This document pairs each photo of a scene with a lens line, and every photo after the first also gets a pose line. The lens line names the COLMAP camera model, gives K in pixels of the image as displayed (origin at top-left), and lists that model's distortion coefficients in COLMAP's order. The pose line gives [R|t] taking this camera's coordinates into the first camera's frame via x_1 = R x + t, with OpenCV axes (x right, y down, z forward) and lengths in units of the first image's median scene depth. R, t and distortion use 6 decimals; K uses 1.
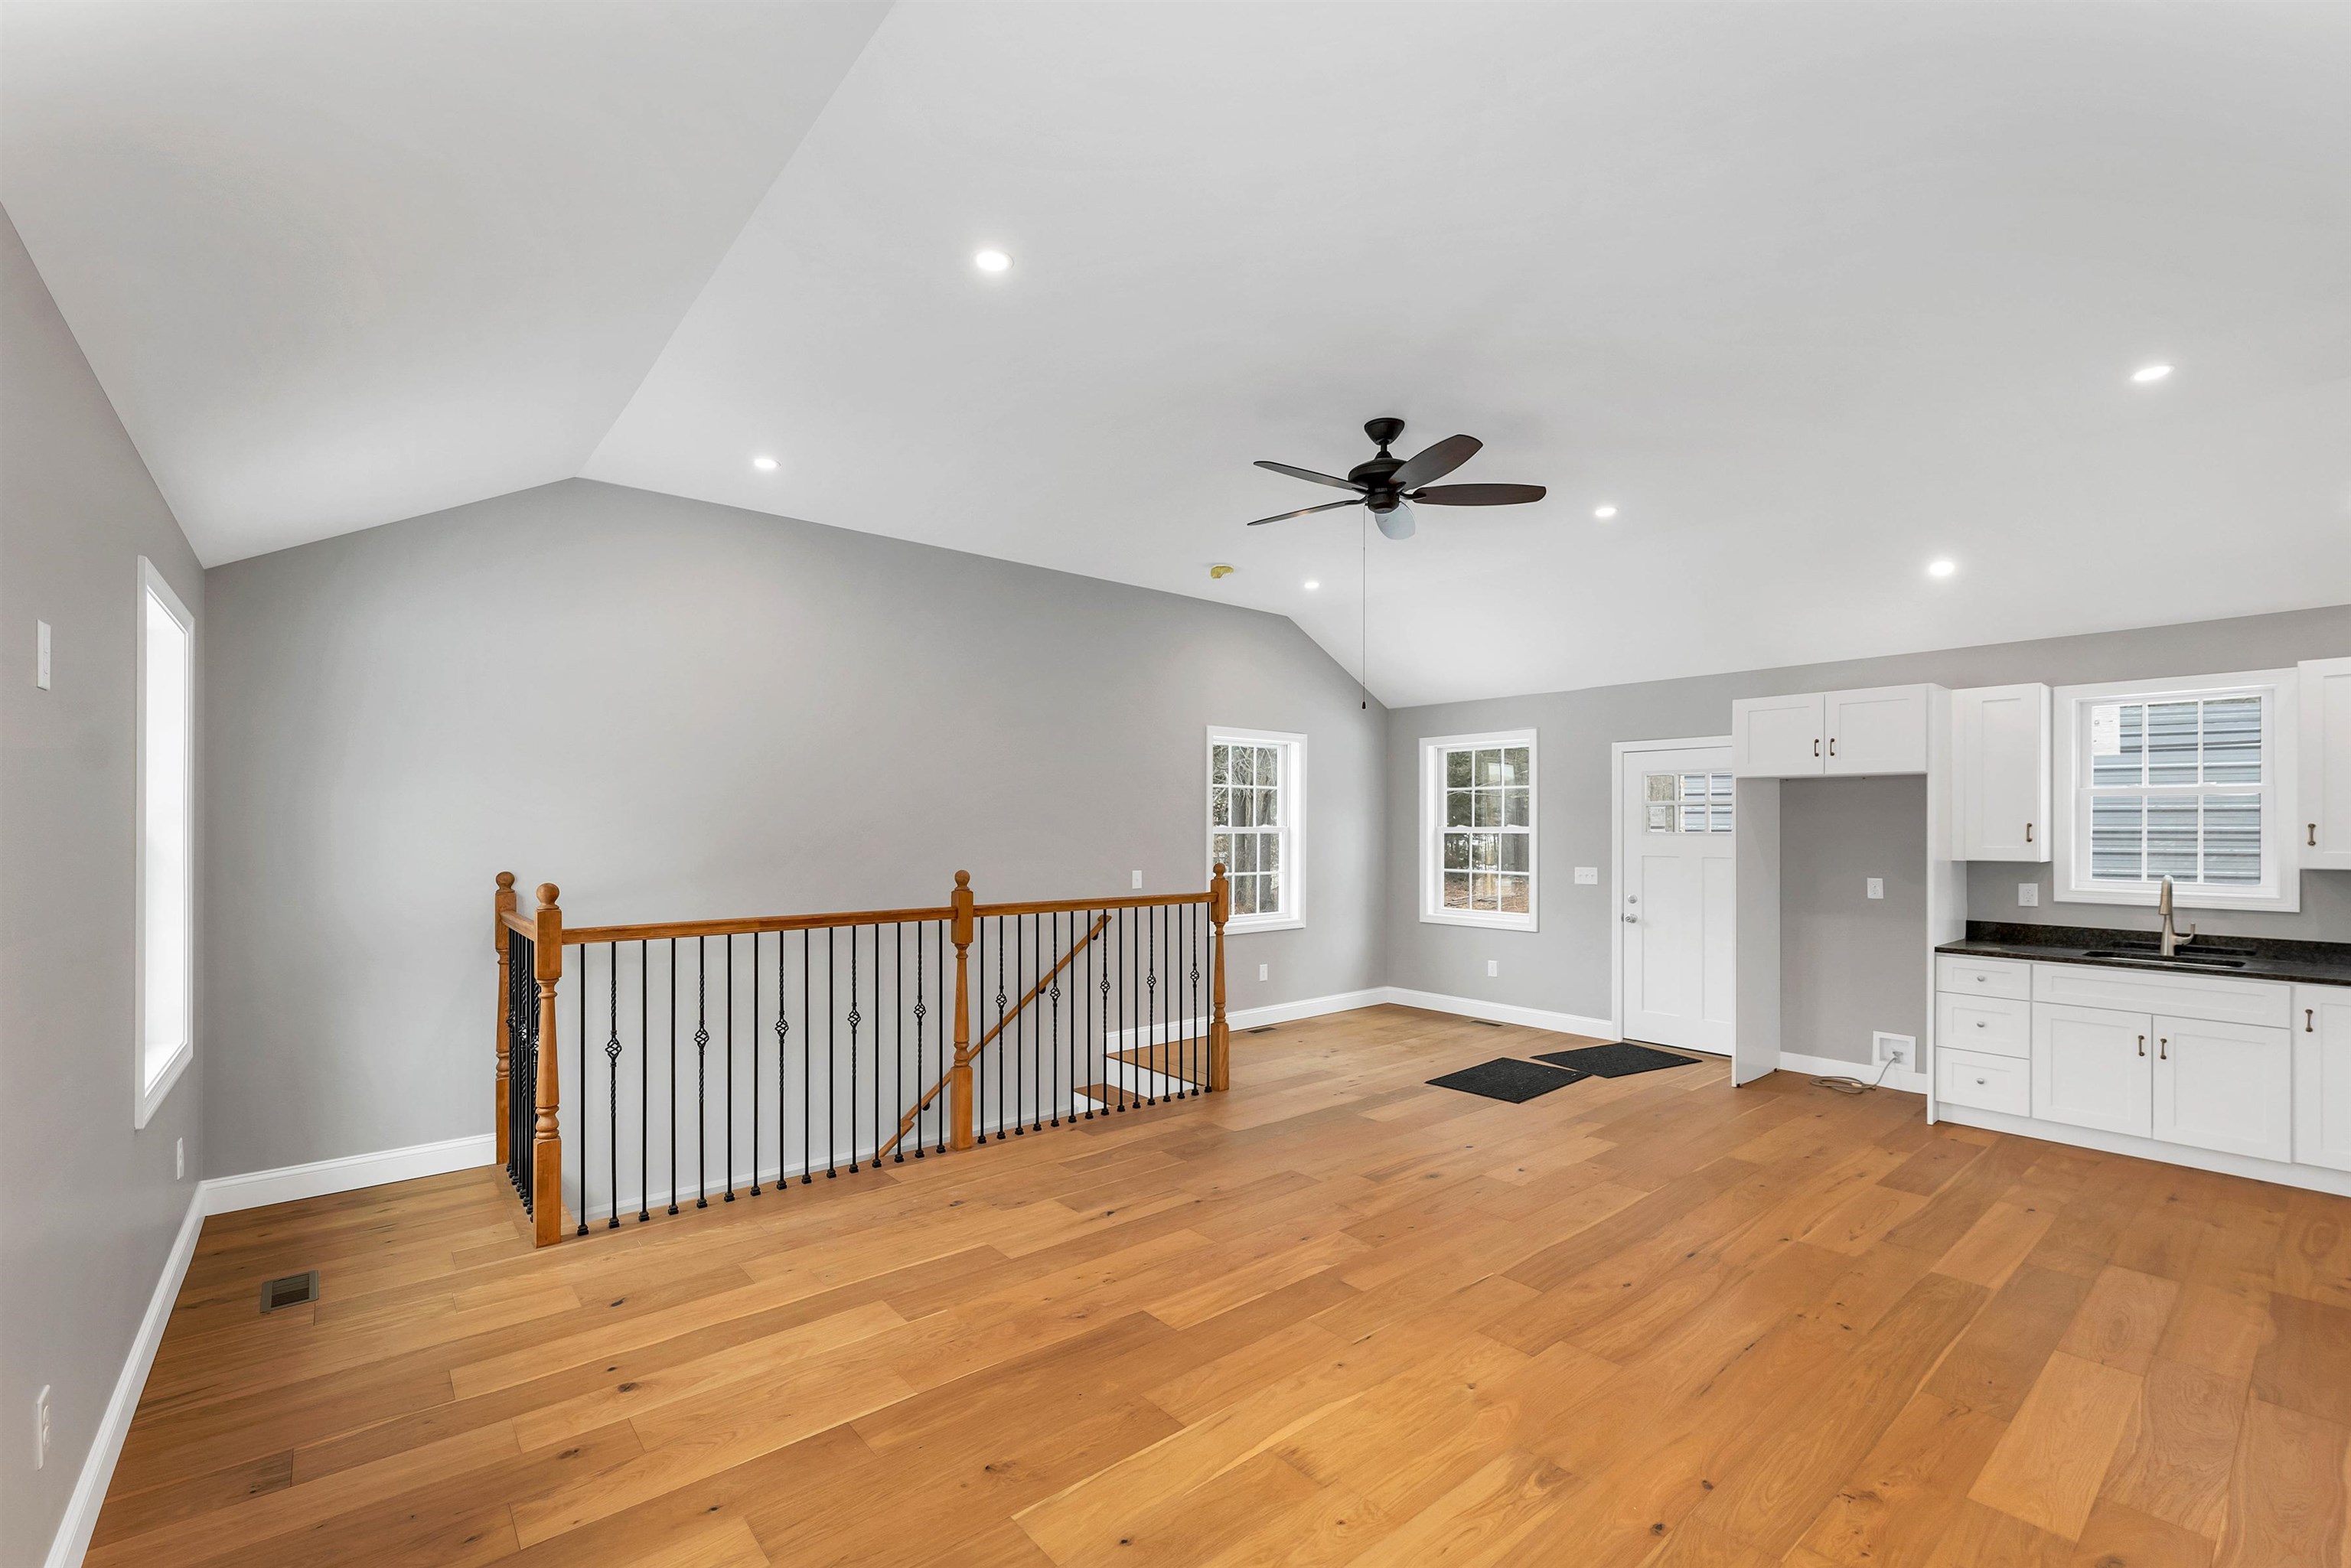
lens RADIAL K [[1002.2, 0, 1181.1], [0, 1002.2, 829.4], [0, 0, 1]] dist [0.002923, 0.000308]
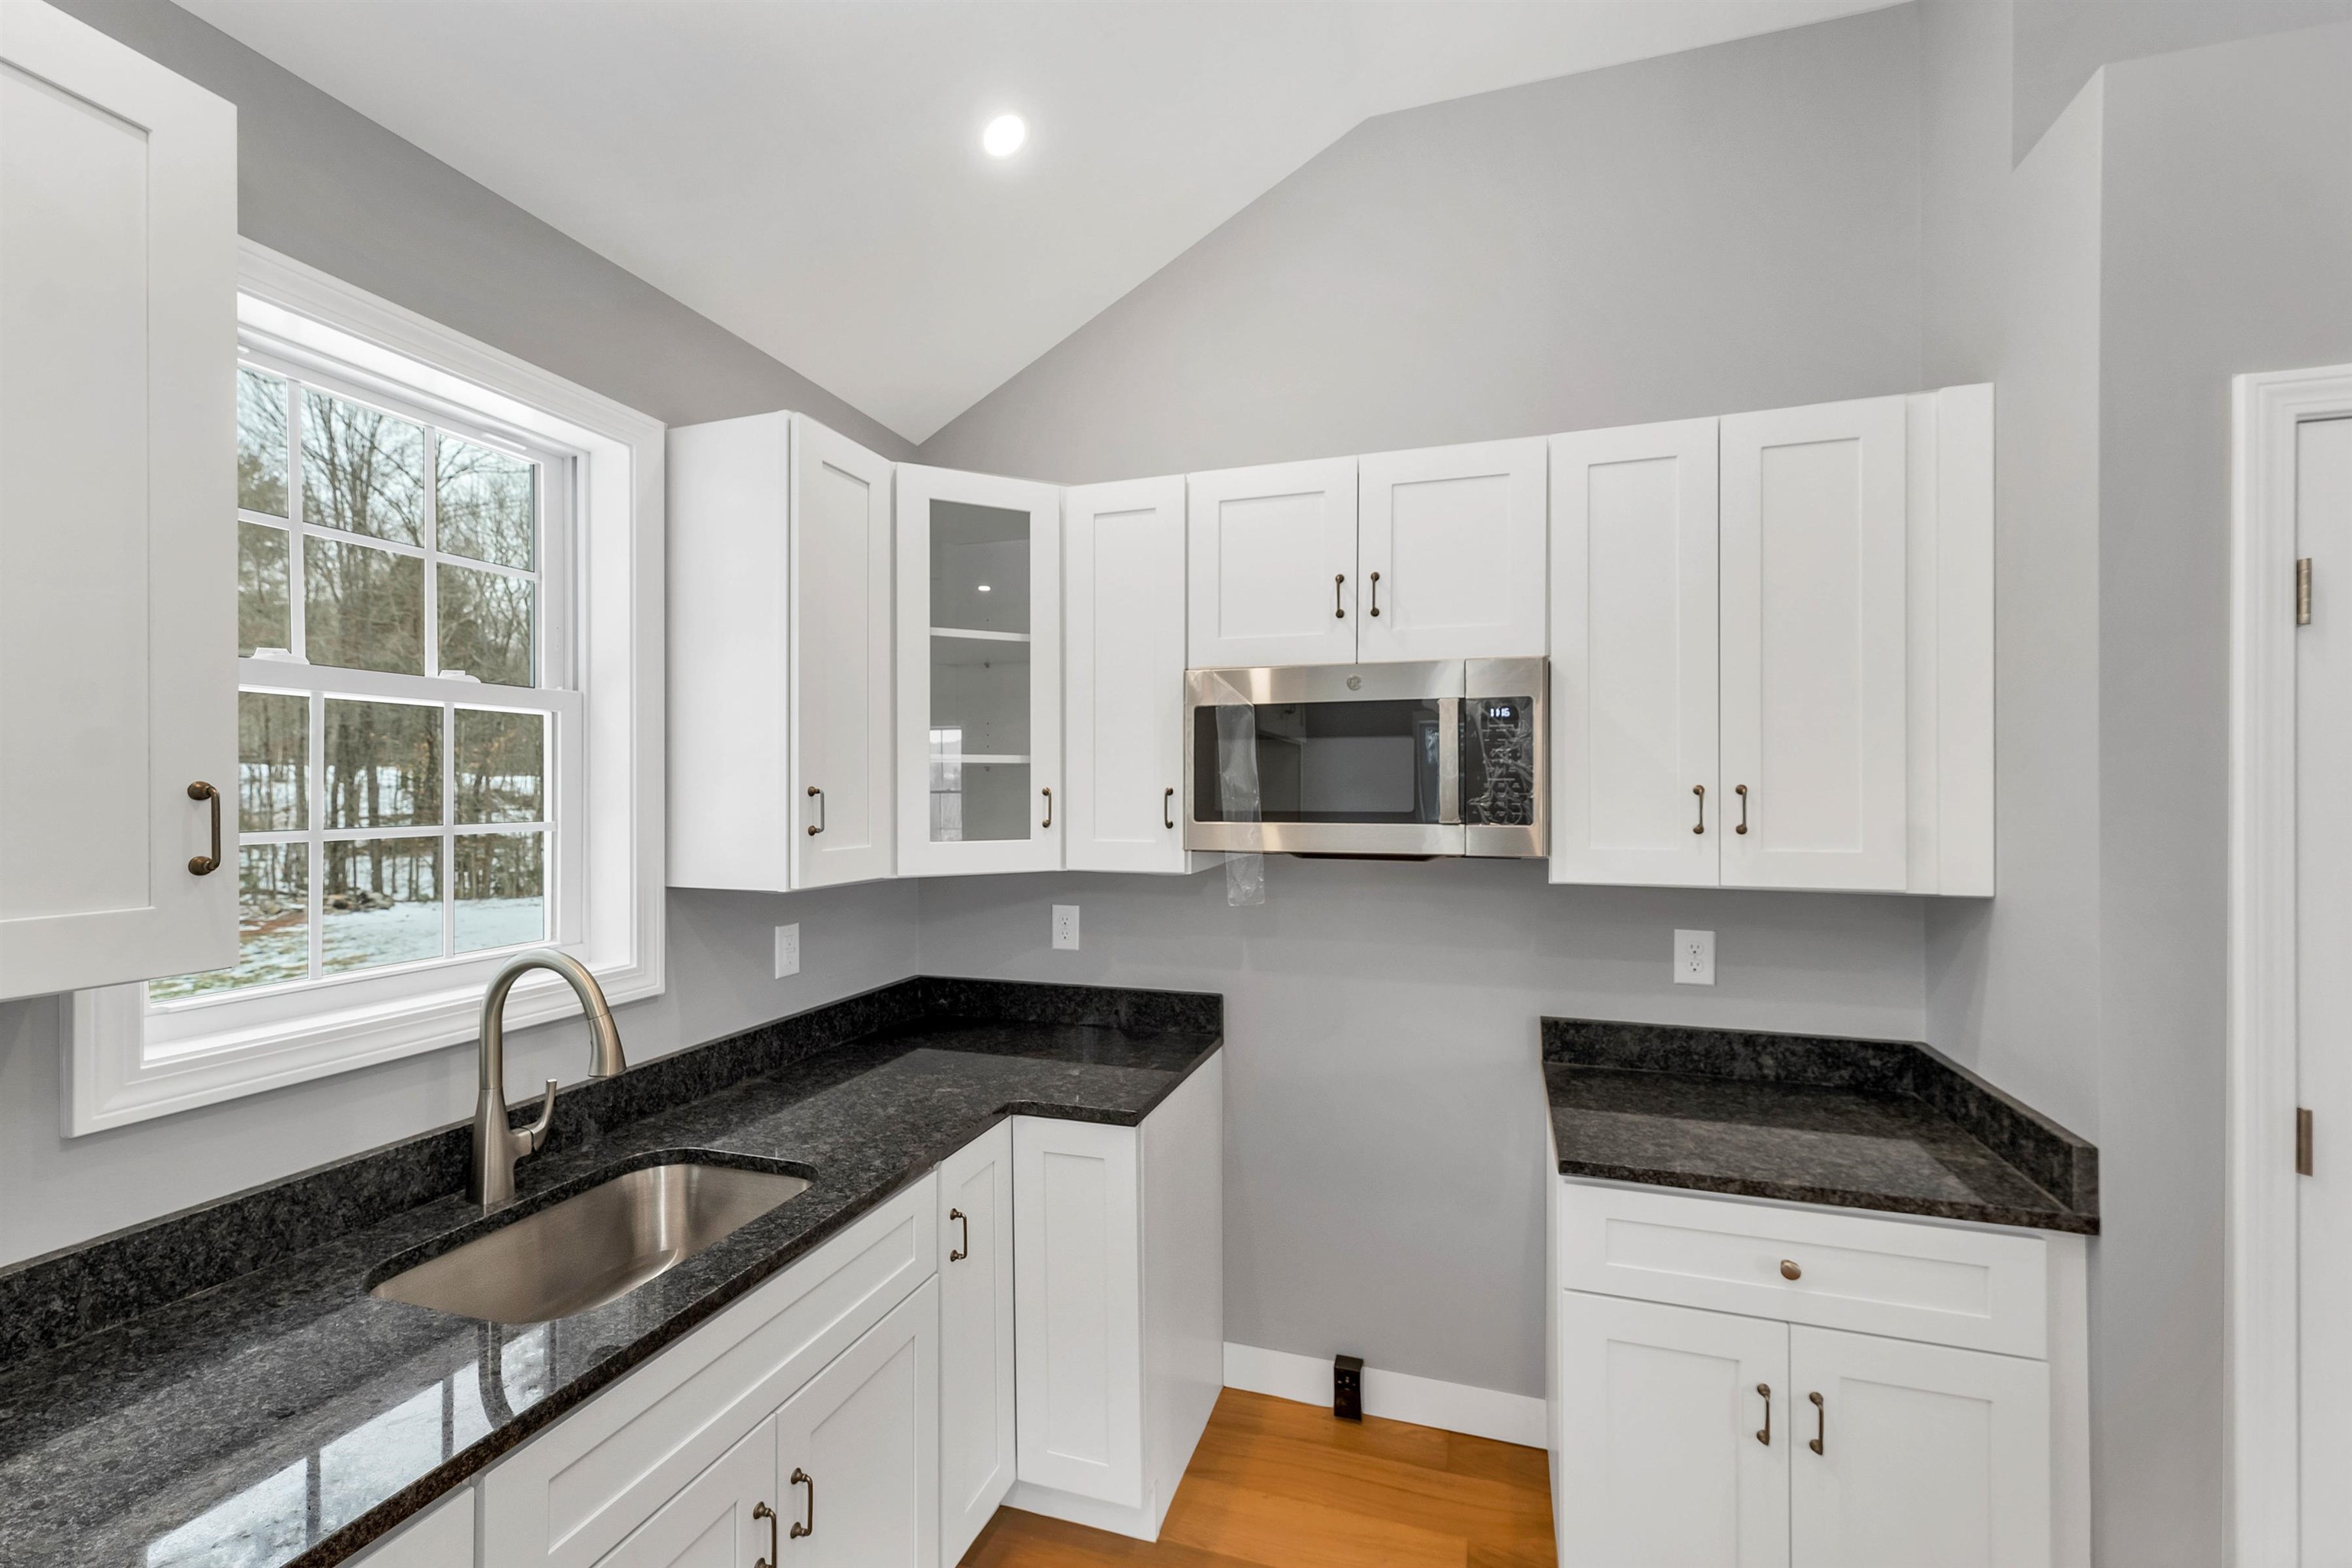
lens RADIAL K [[986.5, 0, 1171.1], [0, 986.5, 788.1], [0, 0, 1]] dist [0.002722, -0.000089]
pose [[-0.523173, 0.002914, 0.852222, 0.620341], [0.005003, 0.999987, -0.000348, -0.004038], [-0.852212, 0.004082, -0.523181, 1.011380]]
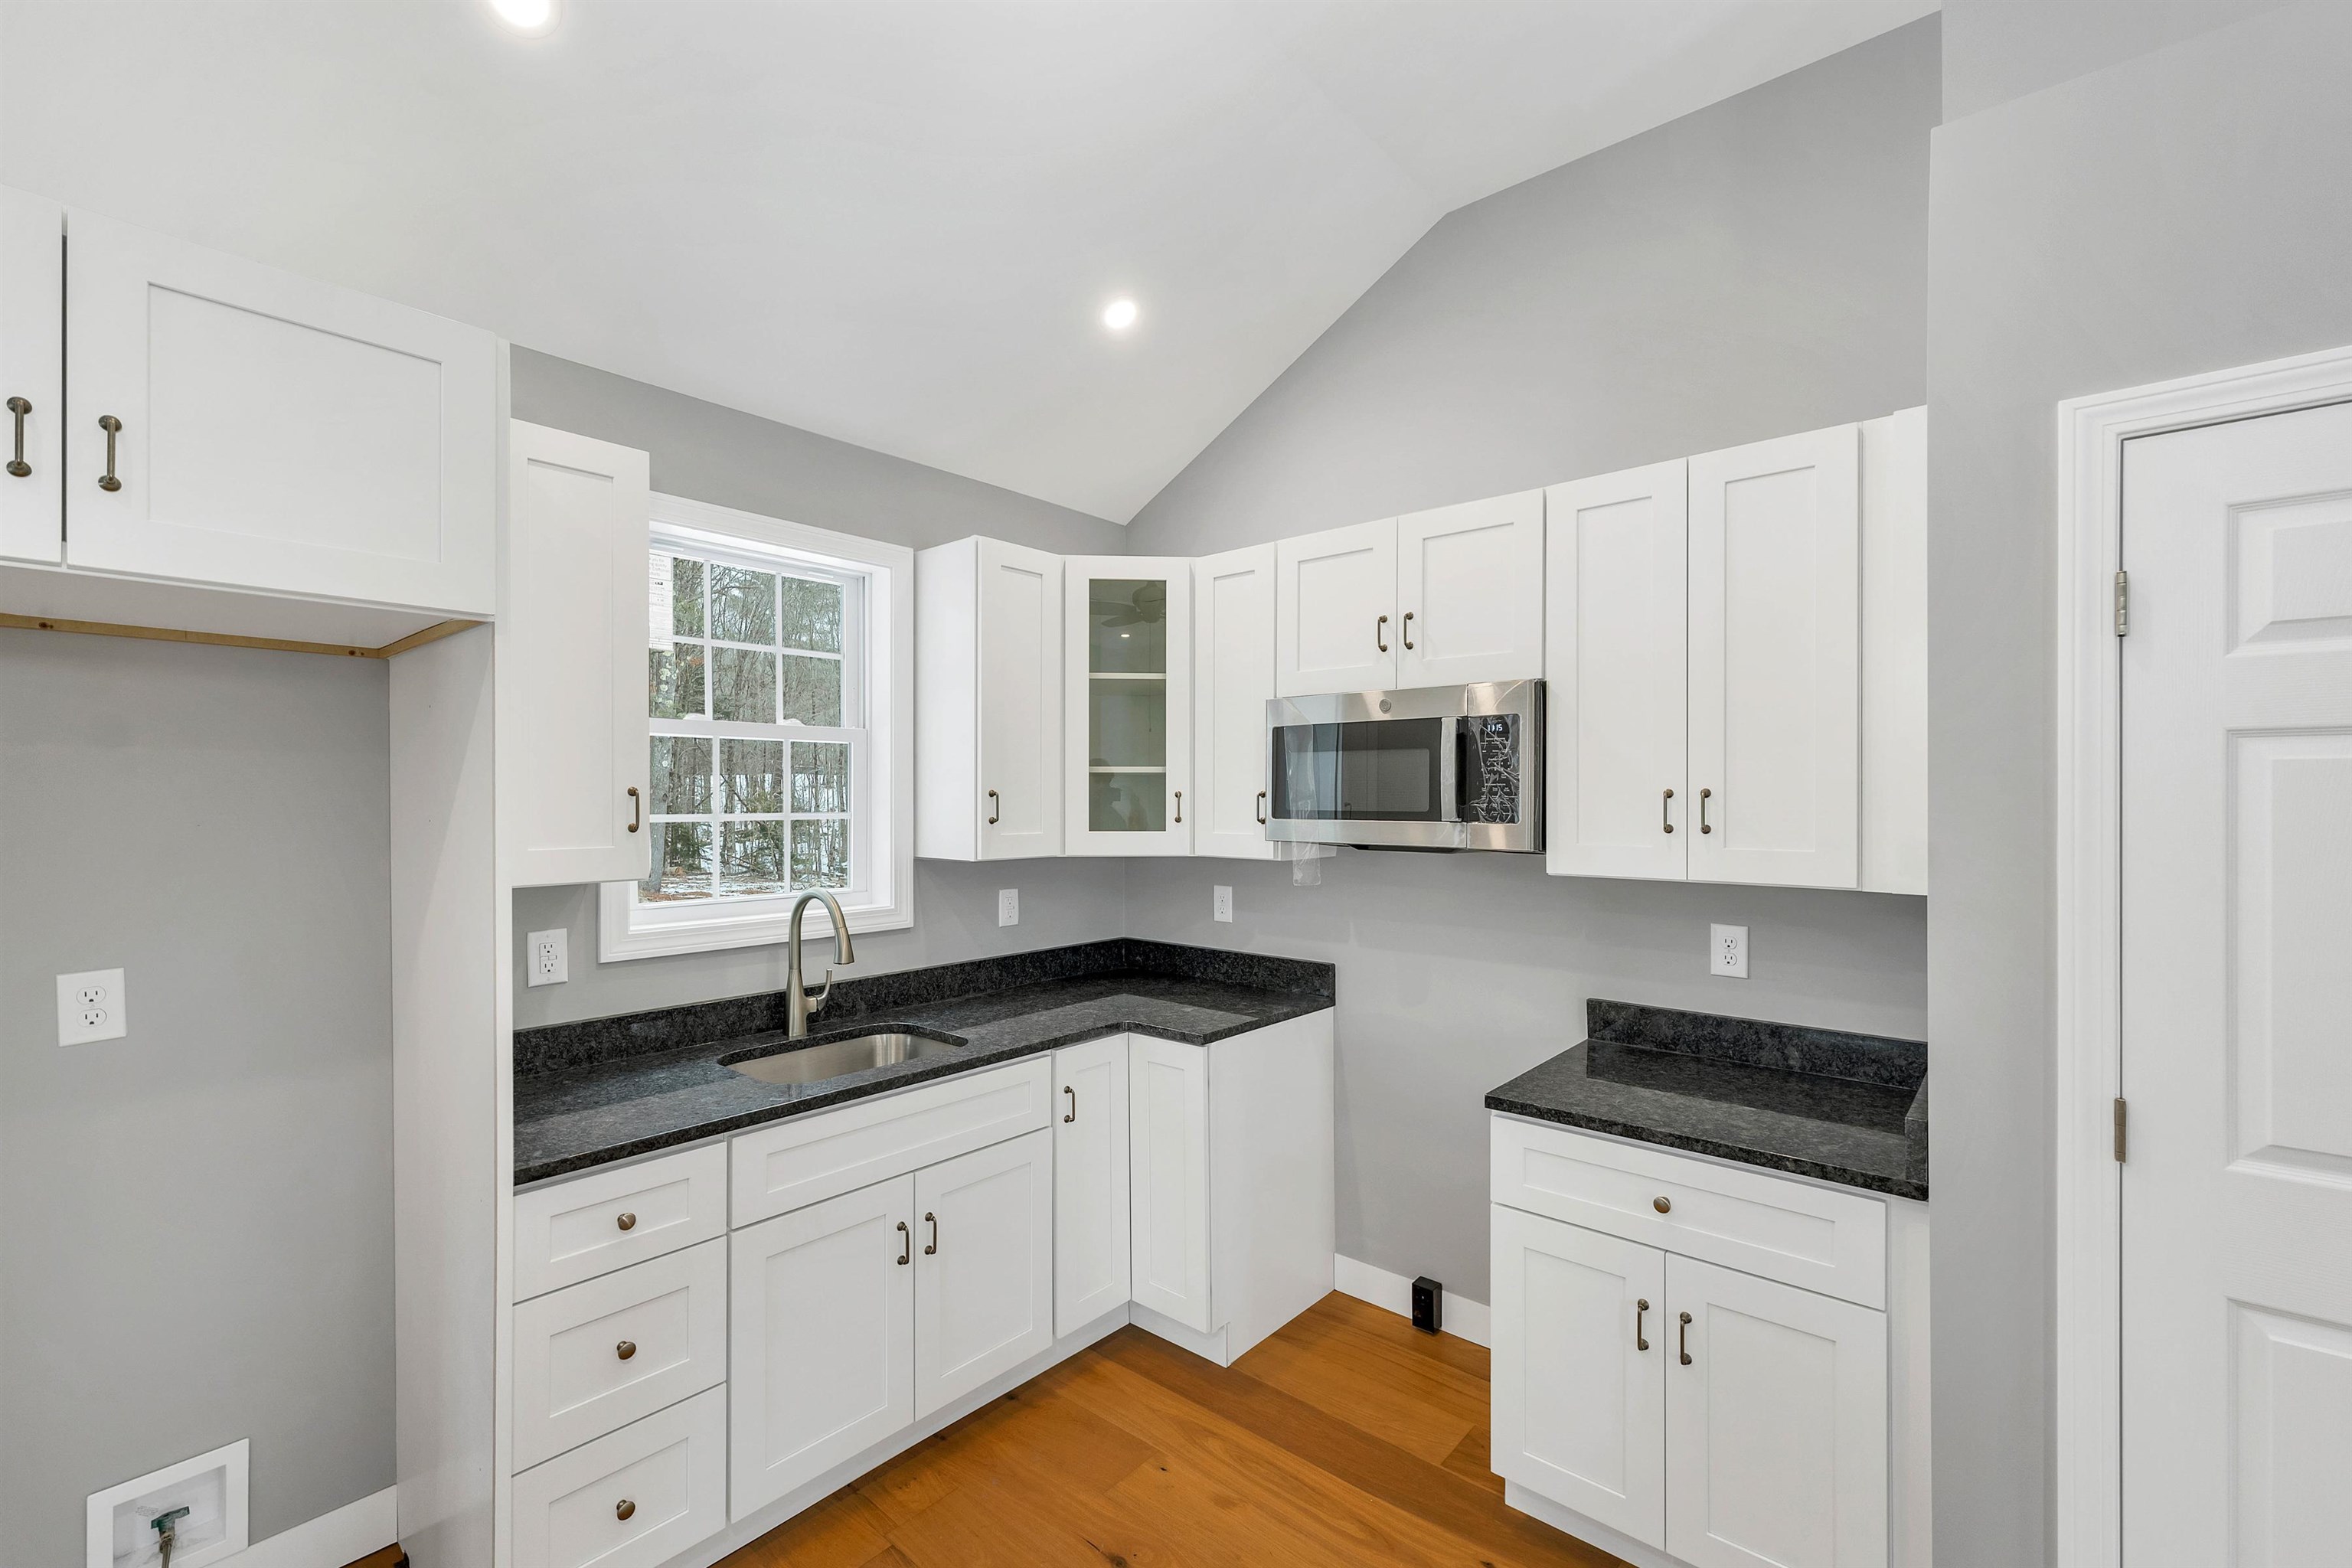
lens RADIAL K [[988.8, 0, 1175.9], [0, 988.8, 795.4], [0, 0, 1]] dist [-0.000258, -0.000103]
pose [[-0.155857, -0.000040, 0.987780, 0.441501], [0.003207, 0.999995, 0.000547, -0.002575], [-0.987774, 0.003253, -0.155856, 0.909540]]
